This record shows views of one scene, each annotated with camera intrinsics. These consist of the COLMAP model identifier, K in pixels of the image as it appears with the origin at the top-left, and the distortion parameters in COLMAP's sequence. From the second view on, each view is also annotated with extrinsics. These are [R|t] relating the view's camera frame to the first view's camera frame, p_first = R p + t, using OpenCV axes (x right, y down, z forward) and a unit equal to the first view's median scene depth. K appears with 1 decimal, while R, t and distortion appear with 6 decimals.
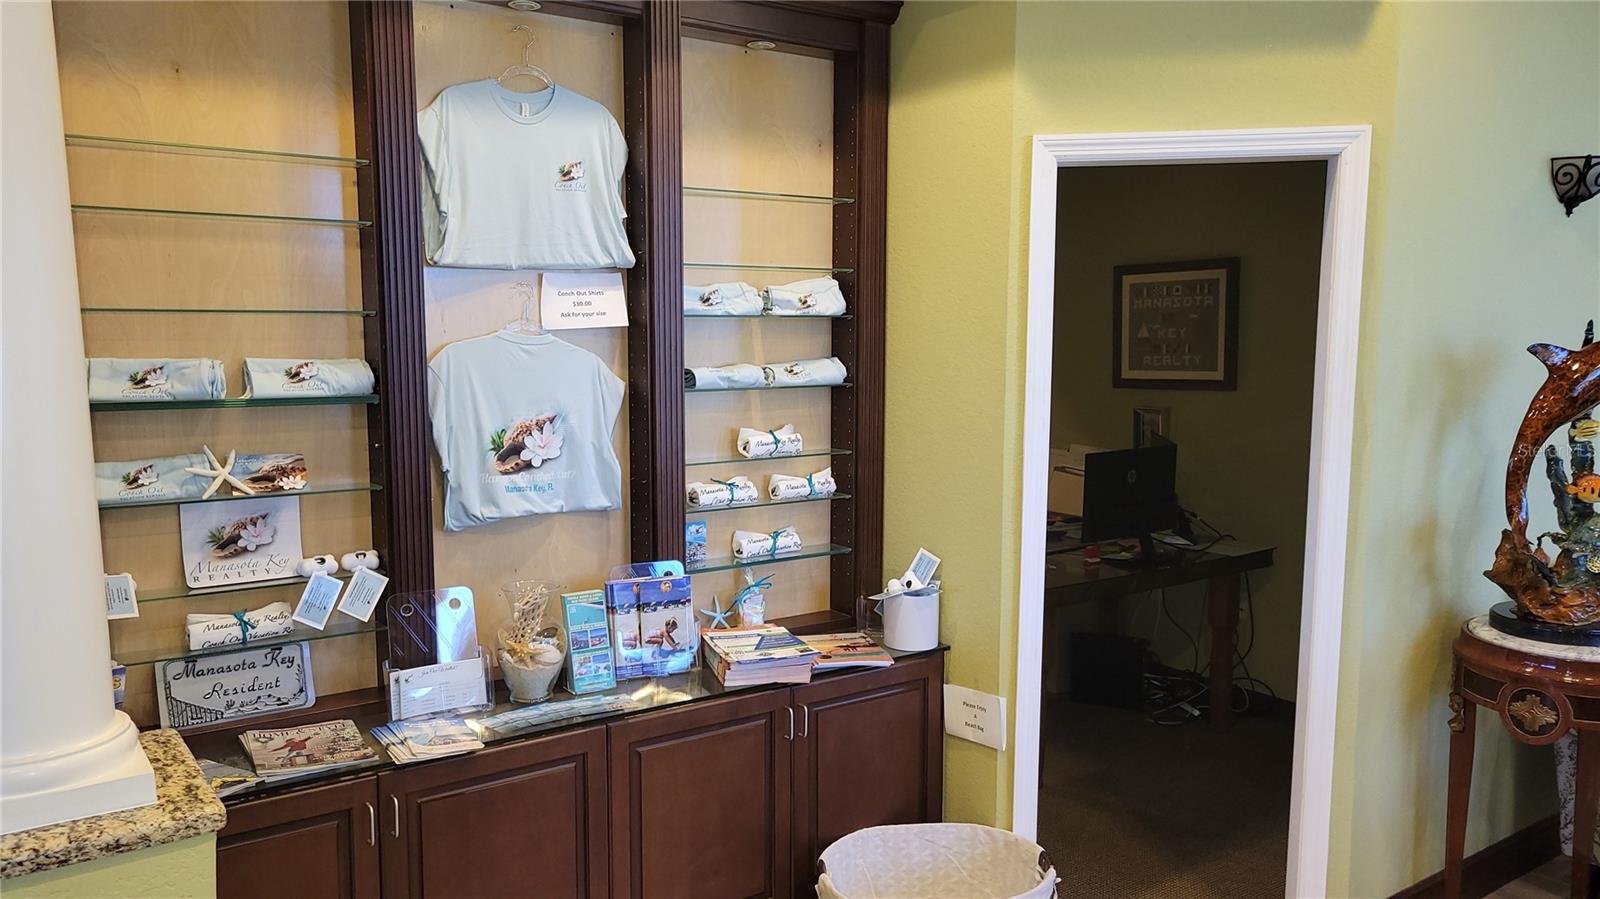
lens RADIAL K [[1194.2, 0, 799.9], [0, 1194.2, 452.3], [0, 0, 1]] dist [0.052242, -0.021782]
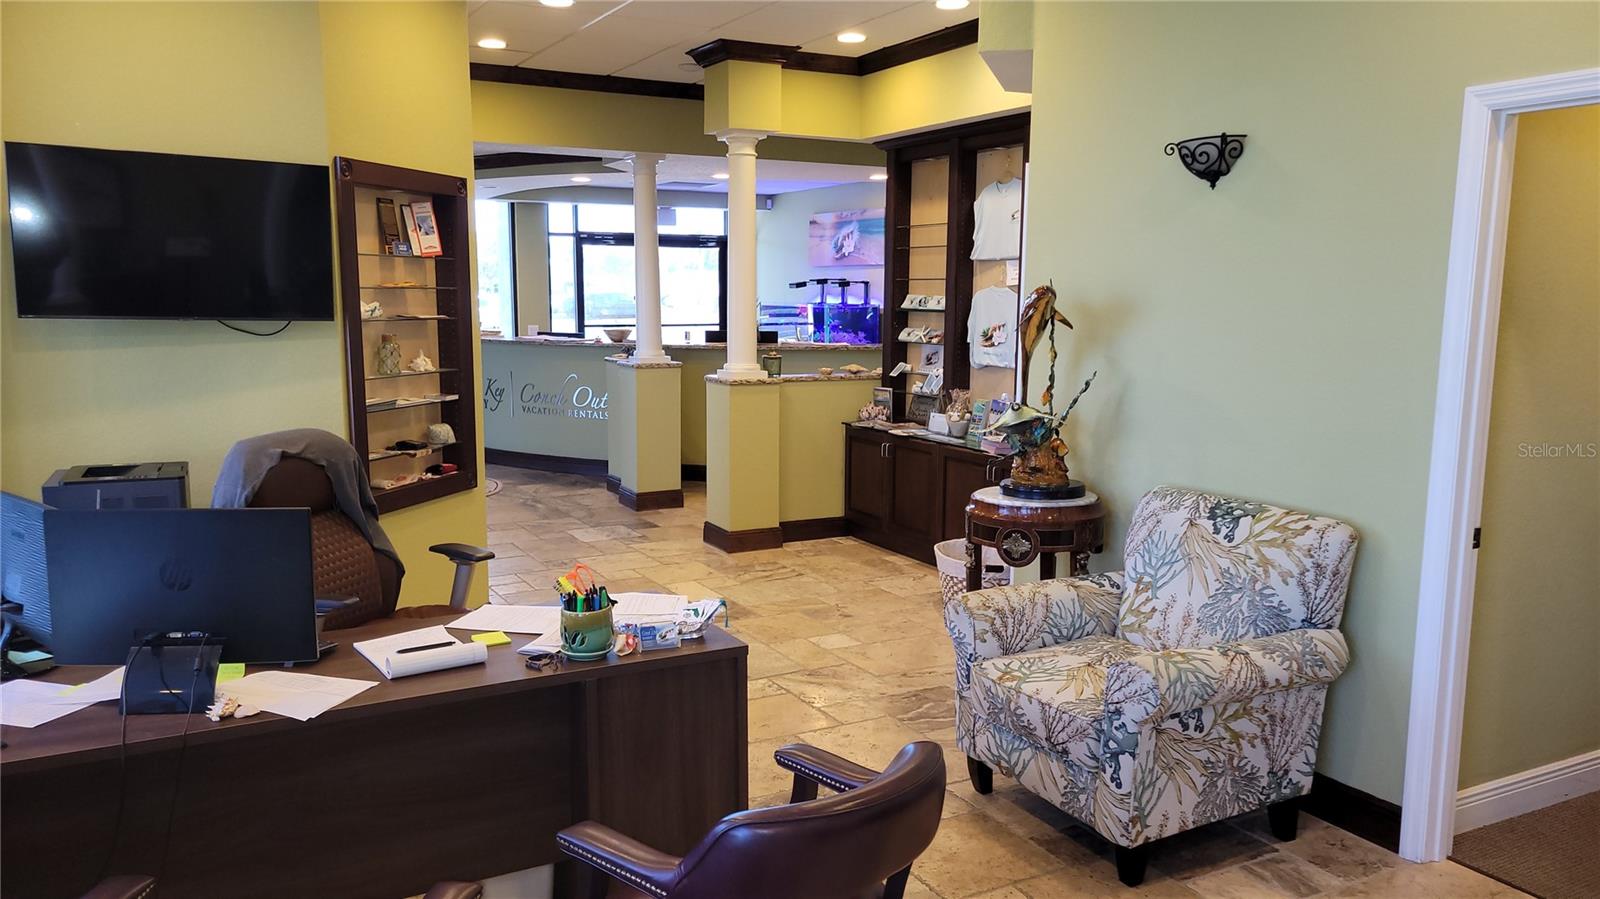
lens RADIAL K [[1194.2, 0, 798.8], [0, 1194.2, 451.1], [0, 0, 1]] dist [0.052242, -0.021782]
pose [[-0.104653, 0.134798, -0.985331, 1.850707], [-0.116757, 0.982255, 0.146778, -0.071520], [0.987631, 0.130405, -0.087057, 0.747542]]
